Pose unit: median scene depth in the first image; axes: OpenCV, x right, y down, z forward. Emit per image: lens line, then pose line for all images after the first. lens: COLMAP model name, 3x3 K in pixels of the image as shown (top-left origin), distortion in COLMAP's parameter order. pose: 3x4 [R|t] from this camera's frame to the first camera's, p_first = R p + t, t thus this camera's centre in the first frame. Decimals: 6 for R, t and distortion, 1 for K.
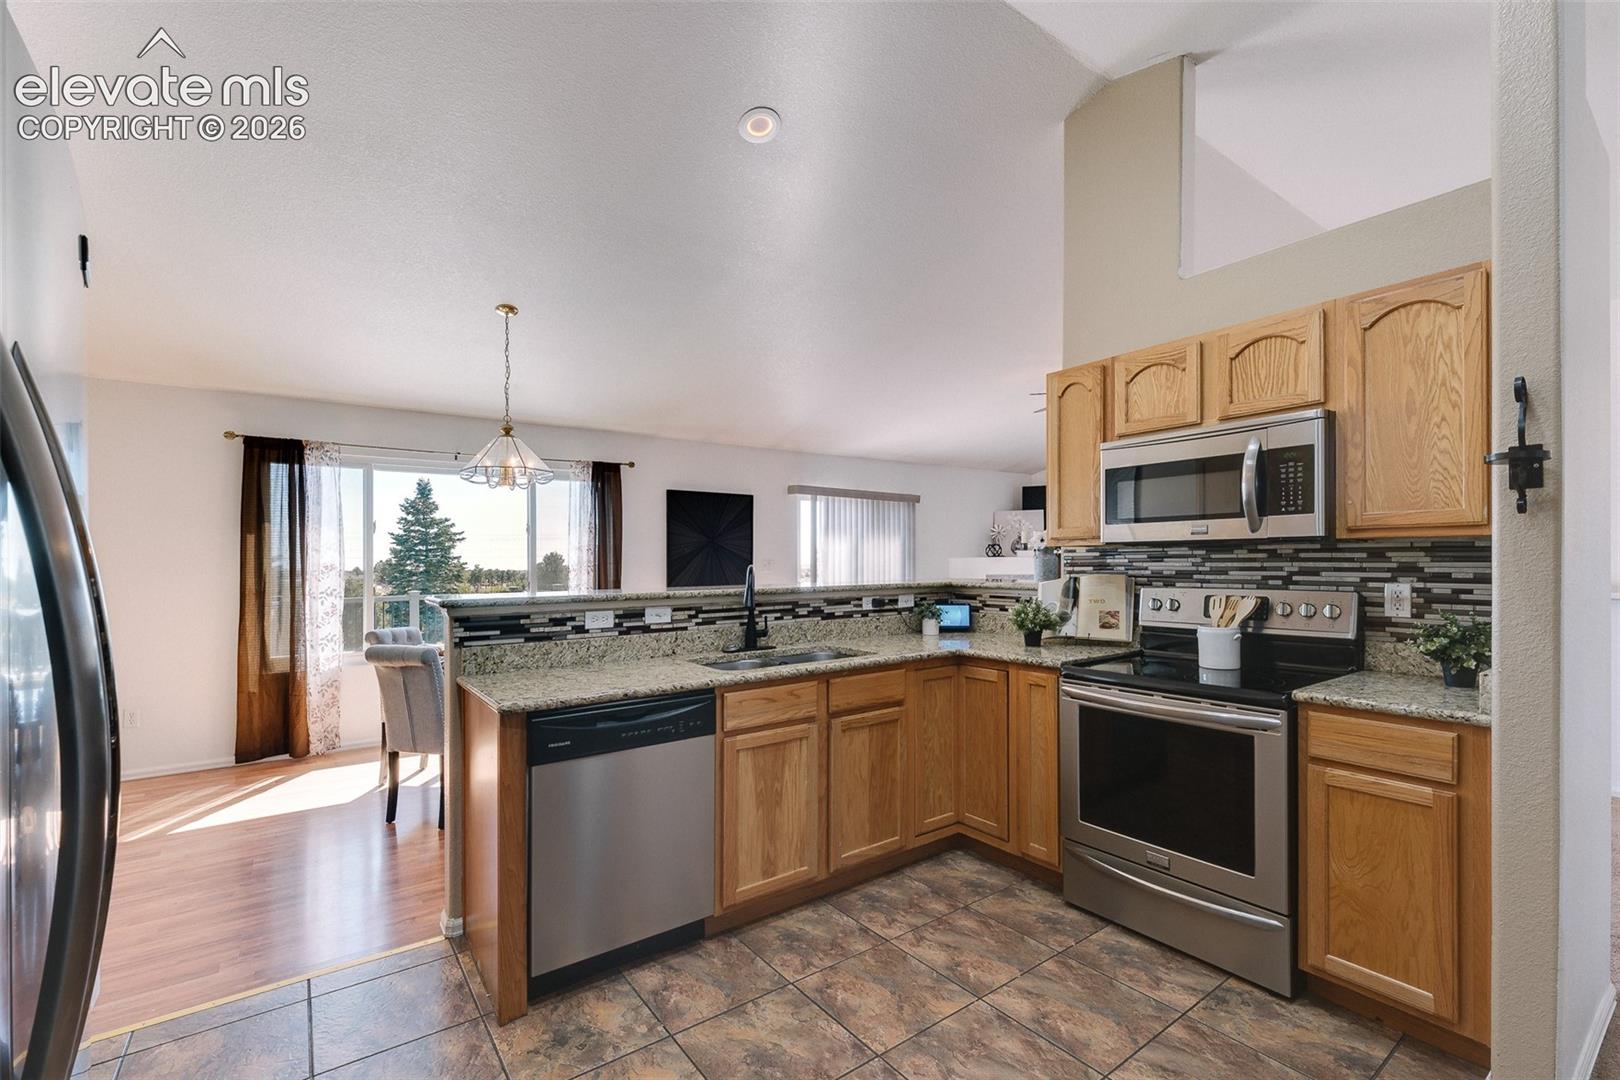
lens RADIAL K [[691.6, 0, 799.5], [0, 691.6, 554.8], [0, 0, 1]] dist [0.001574, 0.001037]
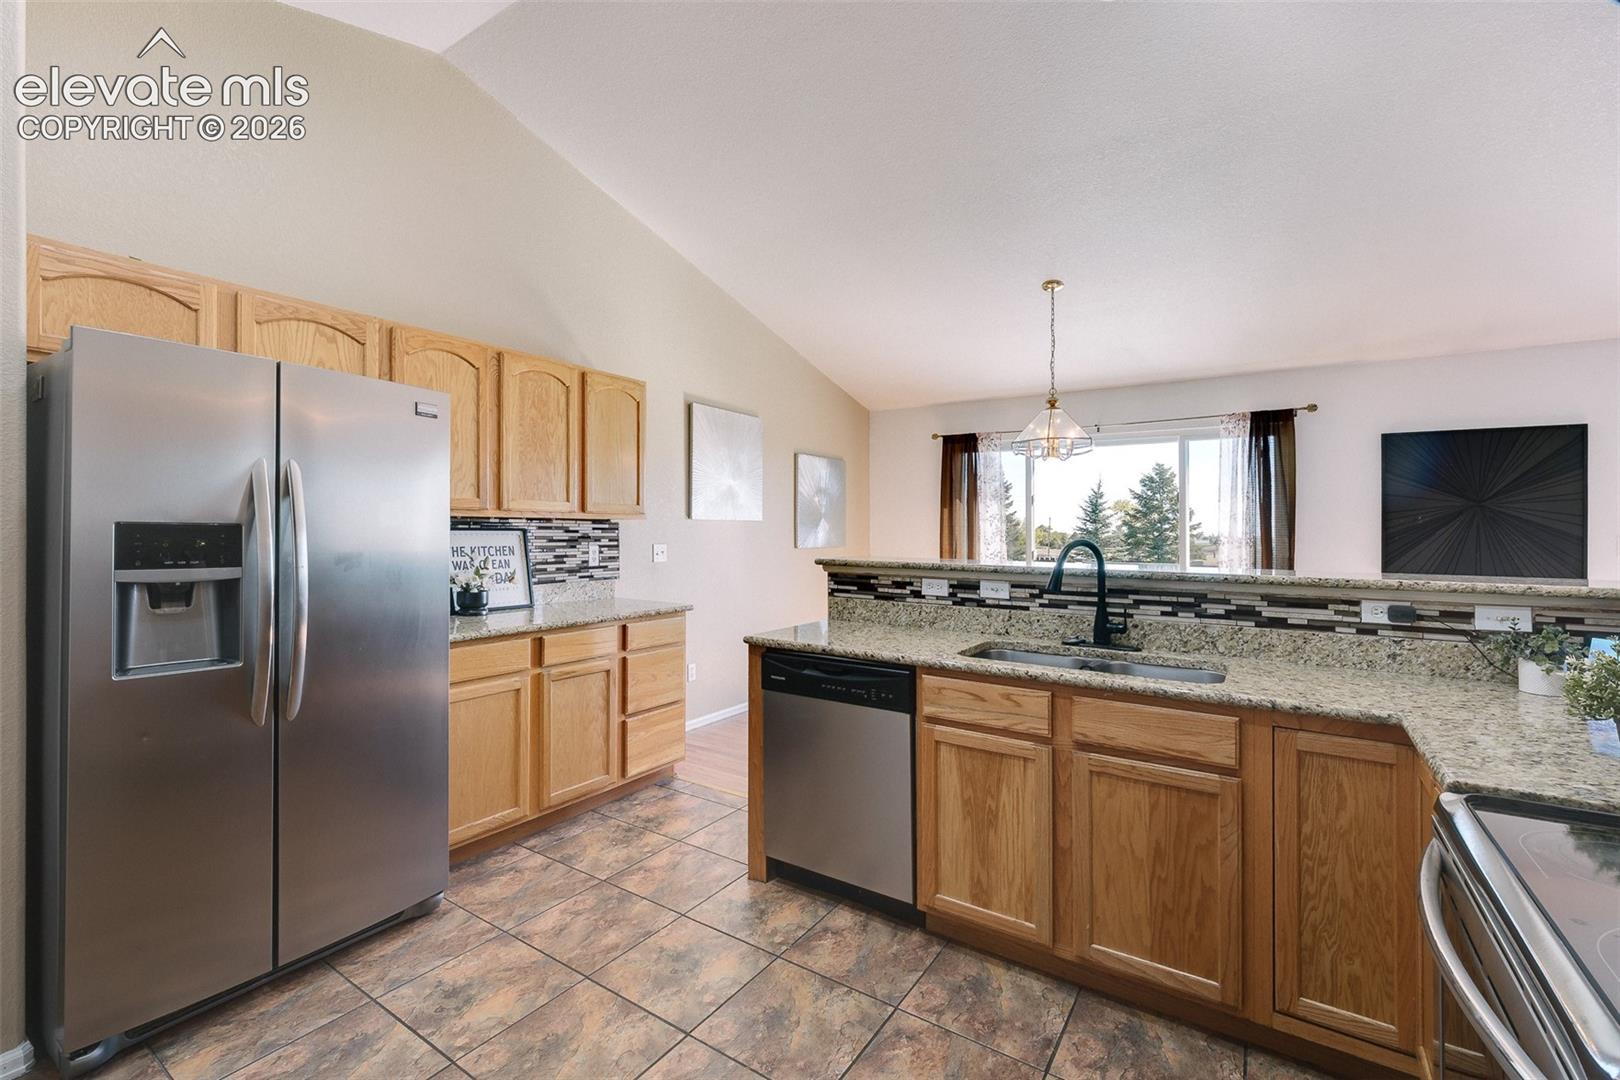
lens RADIAL K [[691.6, 0, 812.8], [0, 691.6, 532.2], [0, 0, 1]] dist [0.001574, 0.001037]
pose [[0.360545, 0.016659, -0.932593, 0.490520], [-0.006266, 0.999861, 0.015438, -0.002663], [0.932721, 0.000278, 0.360599, 0.370341]]
